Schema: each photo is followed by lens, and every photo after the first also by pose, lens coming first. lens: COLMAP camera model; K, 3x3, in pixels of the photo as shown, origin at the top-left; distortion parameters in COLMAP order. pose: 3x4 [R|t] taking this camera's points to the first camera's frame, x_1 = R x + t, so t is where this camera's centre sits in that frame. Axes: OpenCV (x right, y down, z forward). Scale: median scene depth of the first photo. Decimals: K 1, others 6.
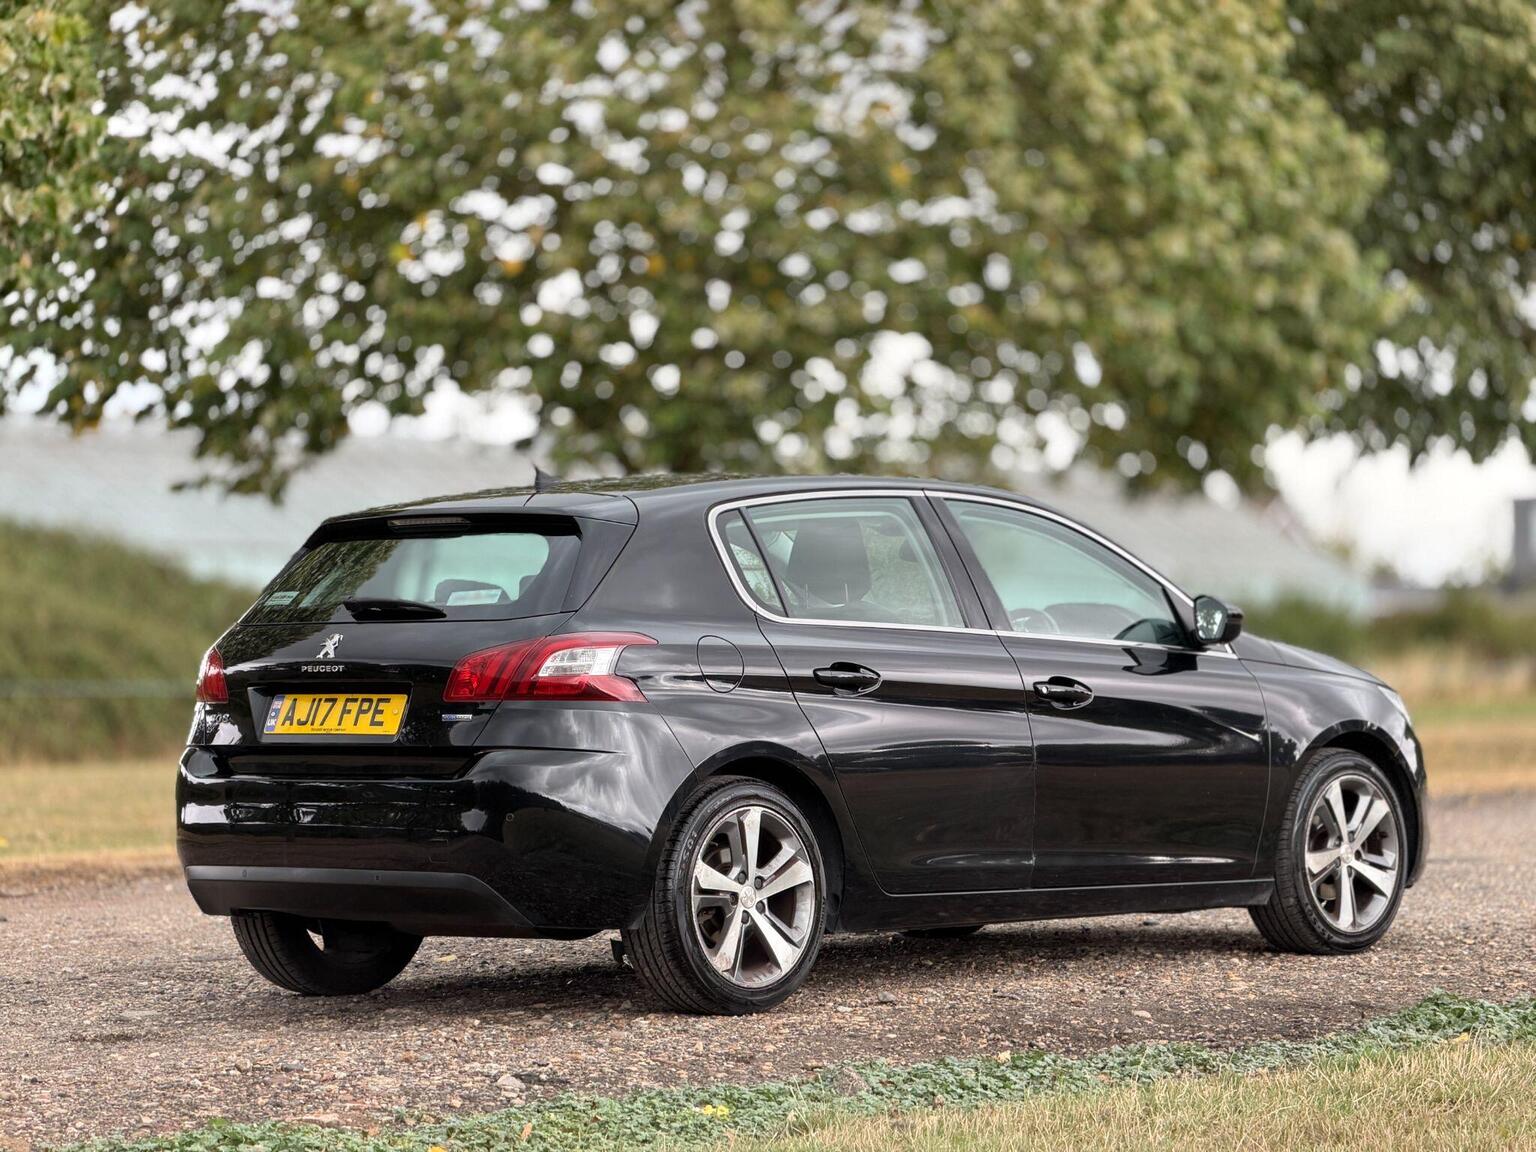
lens RADIAL K [[4744.9, 0, 764.0], [0, 4744.9, 578.1], [0, 0, 1]] dist [-0.088373, 0.000000]
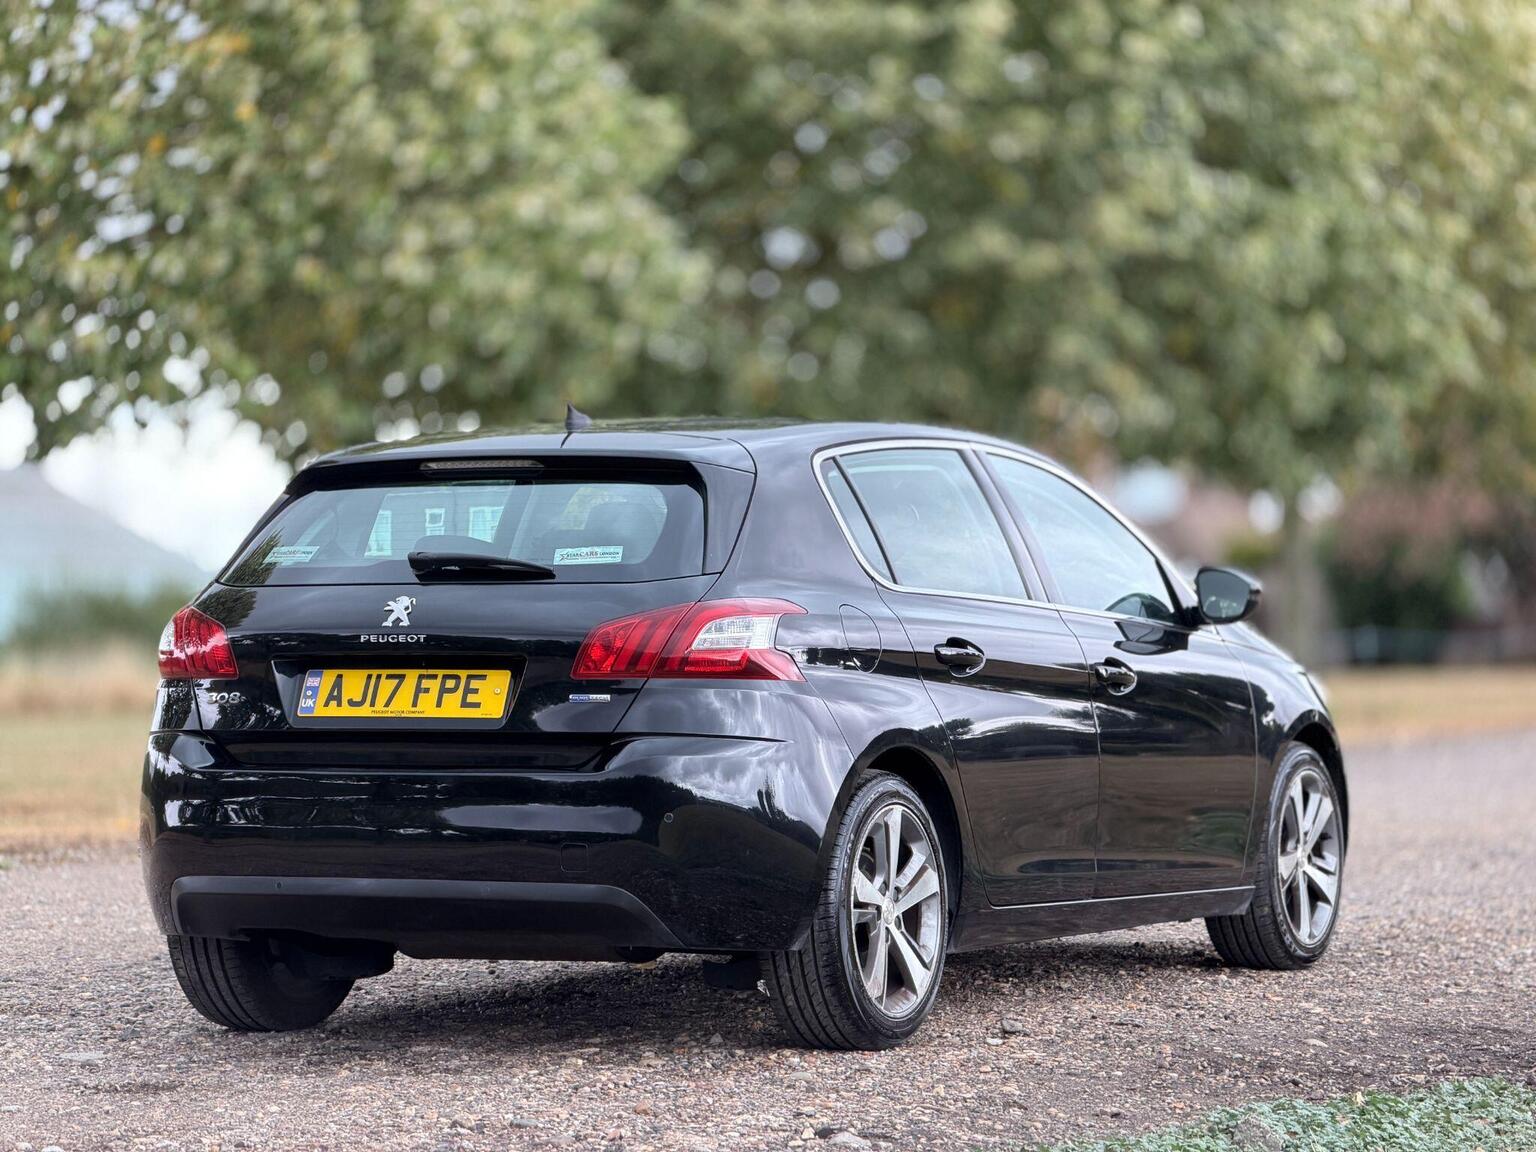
lens RADIAL K [[4744.9, 0, 765.8], [0, 4744.9, 576.3], [0, 0, 1]] dist [-0.088373, 0.000000]
pose [[0.960394, 0.013895, 0.278297, -0.255647], [-0.013875, 0.999902, -0.002040, 0.008812], [-0.278298, -0.001903, 0.960493, 0.181260]]
